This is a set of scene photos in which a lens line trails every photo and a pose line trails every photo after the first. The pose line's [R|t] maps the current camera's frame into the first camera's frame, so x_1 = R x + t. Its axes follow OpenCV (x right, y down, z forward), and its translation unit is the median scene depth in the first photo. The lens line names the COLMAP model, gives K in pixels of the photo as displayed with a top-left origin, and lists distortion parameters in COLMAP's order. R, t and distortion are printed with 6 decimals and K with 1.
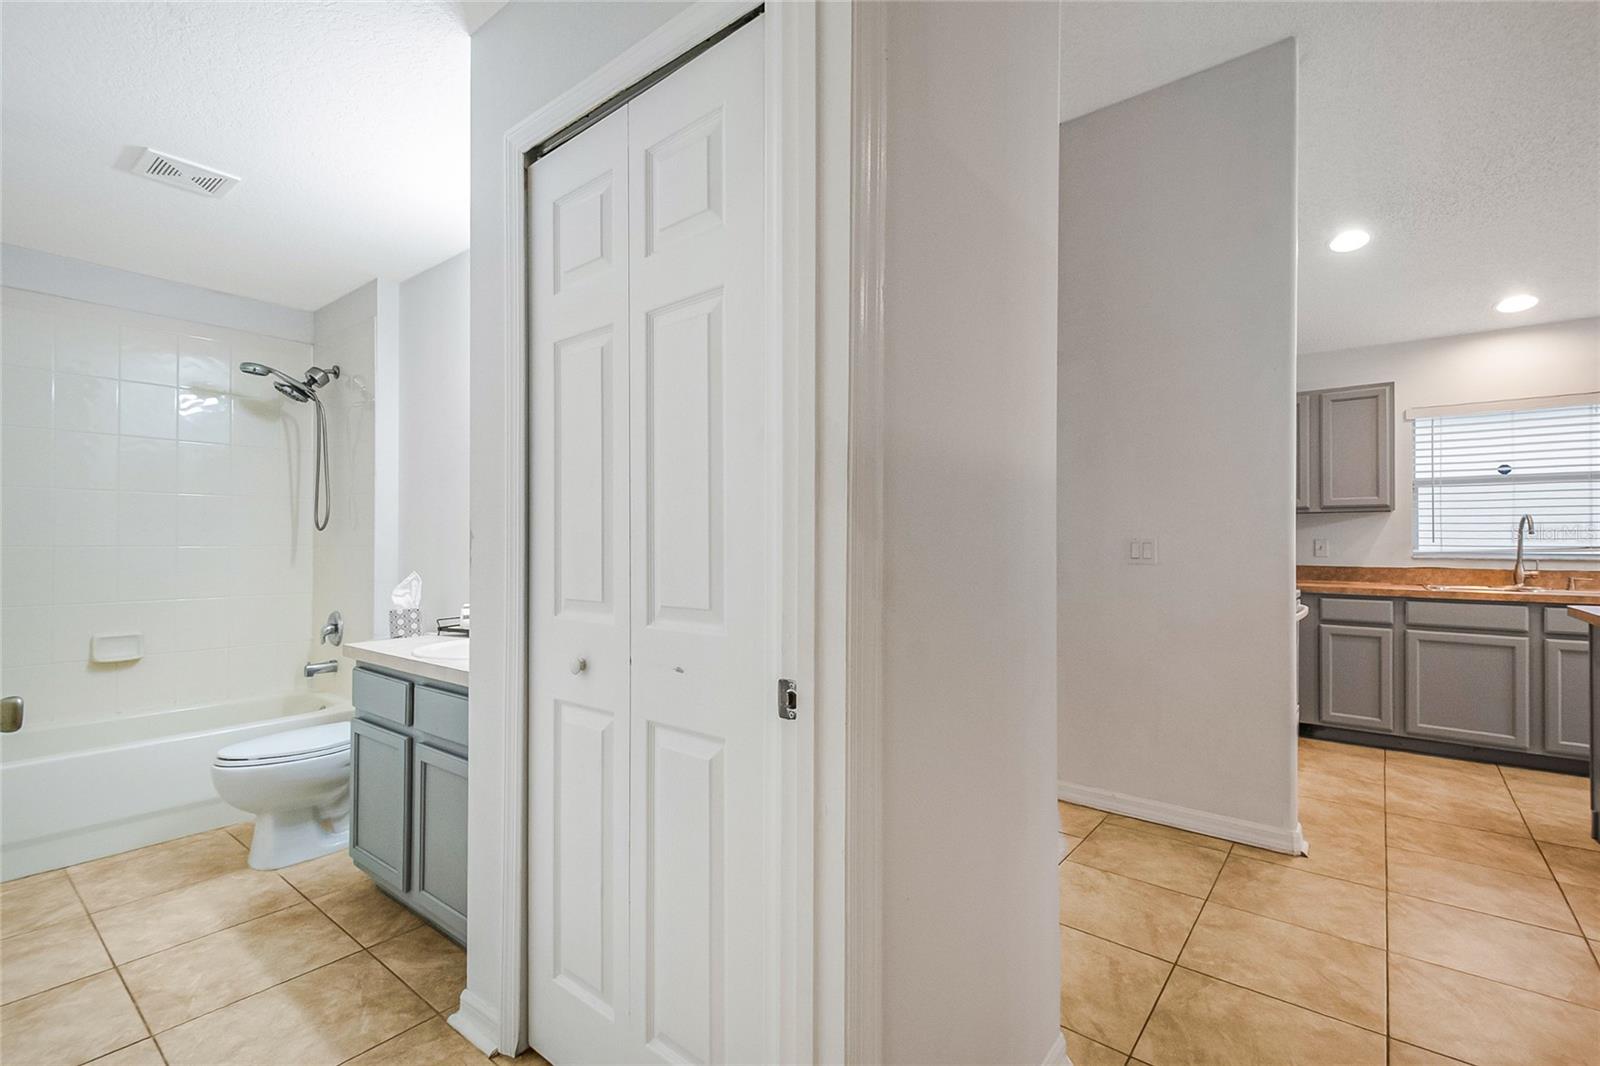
lens RADIAL K [[714.1, 0, 809.4], [0, 714.1, 537.7], [0, 0, 1]] dist [0.037146, -0.014979]
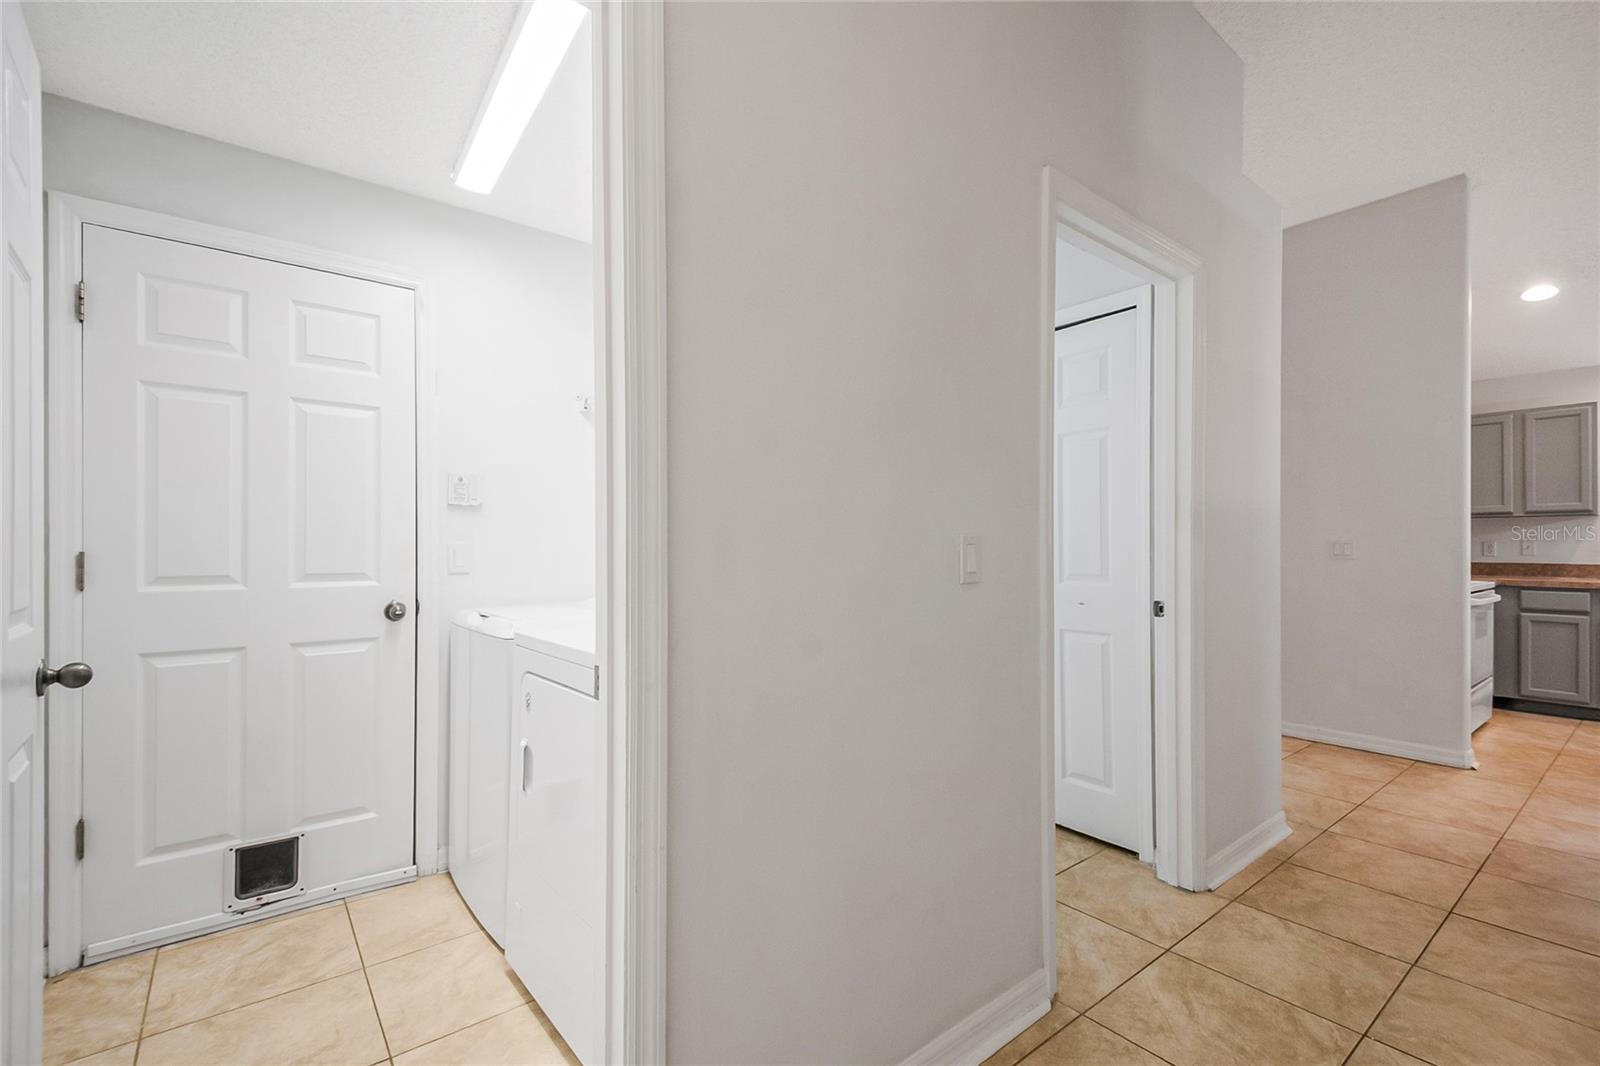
lens RADIAL K [[708.9, 0, 805.0], [0, 708.9, 546.2], [0, 0, 1]] dist [0.029361, -0.012642]
pose [[0.974572, -0.004343, -0.224034, -0.186816], [0.005846, 0.999965, 0.006047, -0.001872], [0.224000, -0.007202, 0.974563, -0.460306]]
